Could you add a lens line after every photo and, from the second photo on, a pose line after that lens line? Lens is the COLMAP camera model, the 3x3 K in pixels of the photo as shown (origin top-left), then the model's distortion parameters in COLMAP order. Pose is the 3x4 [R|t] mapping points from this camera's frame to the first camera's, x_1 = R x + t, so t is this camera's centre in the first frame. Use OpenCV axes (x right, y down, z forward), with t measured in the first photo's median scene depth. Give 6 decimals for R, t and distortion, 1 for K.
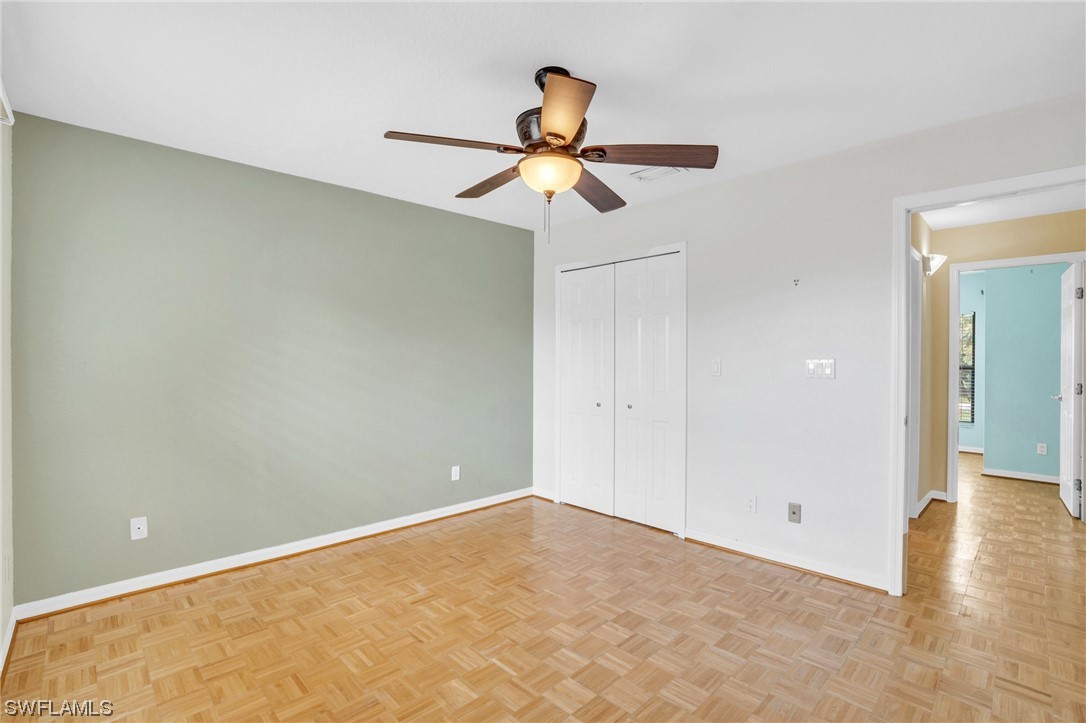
lens RADIAL K [[497.8, 0, 543.0], [0, 497.8, 360.5], [0, 0, 1]] dist [-0.048809, 0.014139]
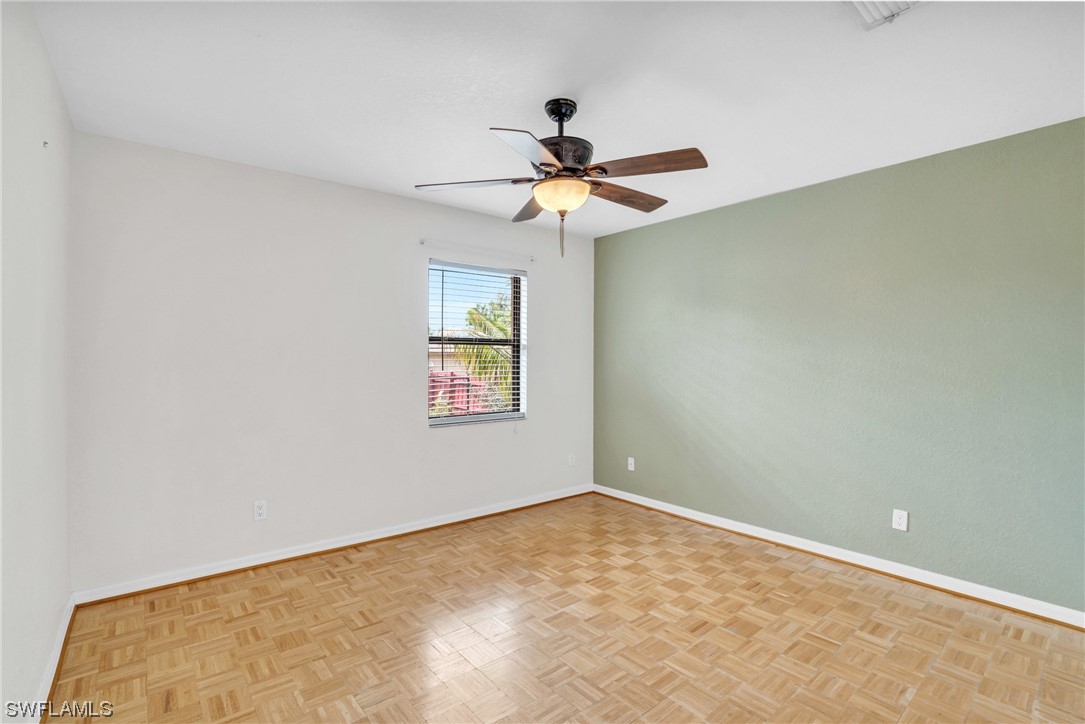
lens RADIAL K [[497.3, 0, 542.3], [0, 497.3, 362.3], [0, 0, 1]] dist [-0.048809, 0.014139]
pose [[-0.082219, -0.001477, -0.996613, 0.744113], [-0.002586, 0.999996, -0.001269, 0.000214], [0.996611, 0.002472, -0.082222, 0.701504]]
